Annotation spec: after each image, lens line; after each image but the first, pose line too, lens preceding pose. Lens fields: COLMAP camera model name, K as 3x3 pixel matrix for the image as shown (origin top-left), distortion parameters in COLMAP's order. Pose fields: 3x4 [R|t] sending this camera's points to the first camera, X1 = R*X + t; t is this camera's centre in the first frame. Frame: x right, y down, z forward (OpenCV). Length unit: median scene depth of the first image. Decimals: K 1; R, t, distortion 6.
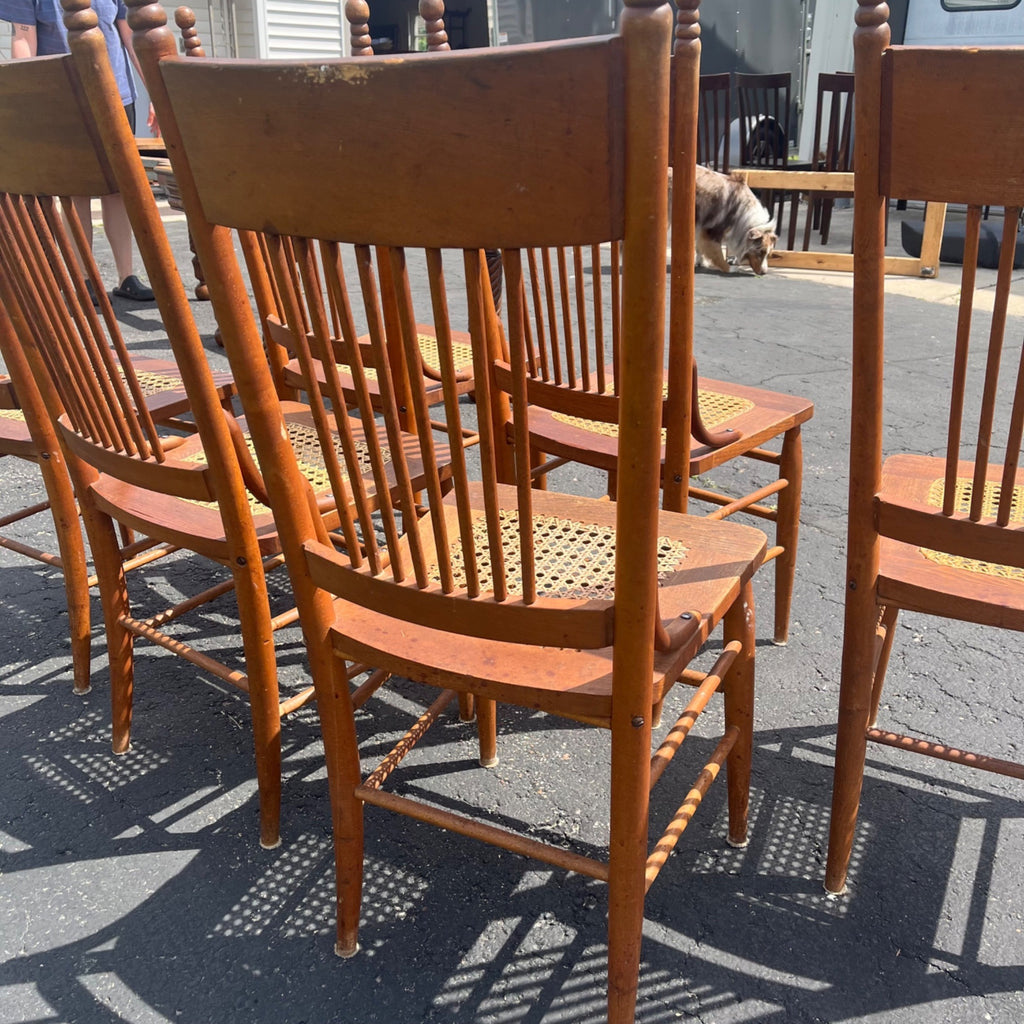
lens RADIAL K [[1016.9, 0, 515.4], [0, 1016.9, 485.1], [0, 0, 1]] dist [0.061479, -0.033643]
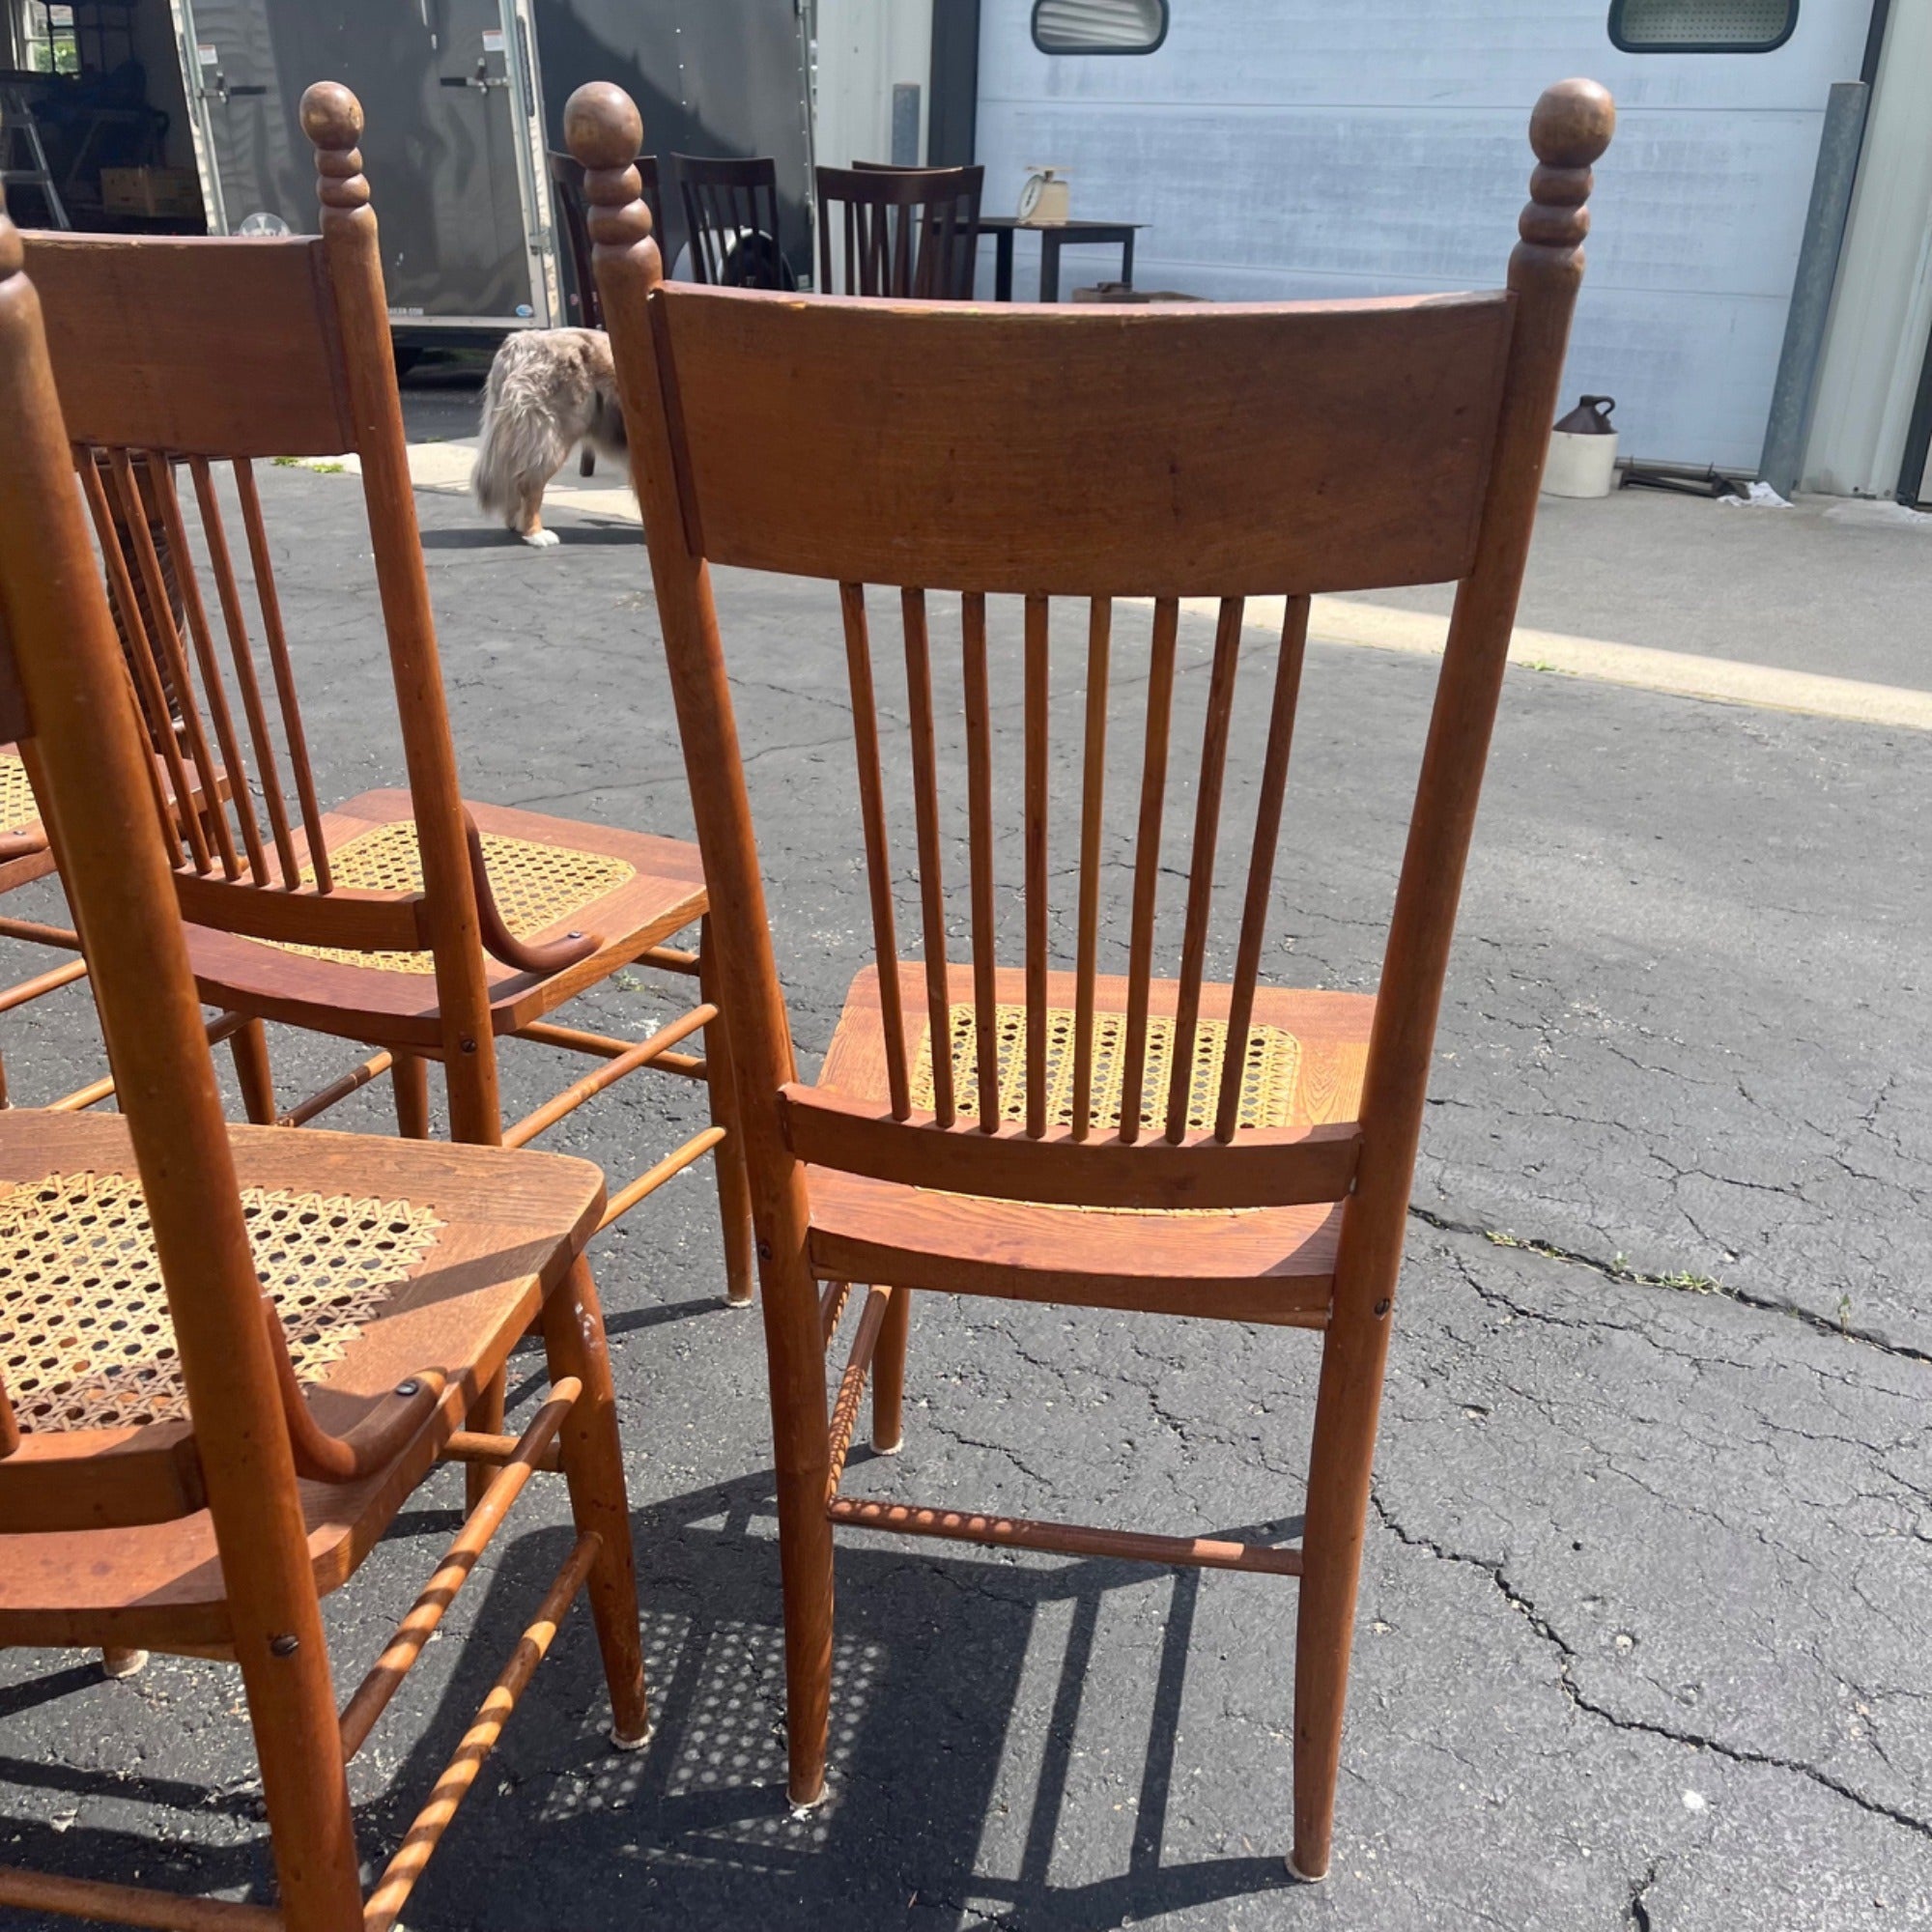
lens RADIAL K [[1918.6, 0, 972.4], [0, 1918.6, 915.2], [0, 0, 1]] dist [0.061479, -0.033643]
pose [[0.957210, -0.085701, 0.276413, 0.148704], [0.080525, 0.996300, 0.030045, -0.084867], [-0.277965, -0.006501, 0.960569, 0.010737]]
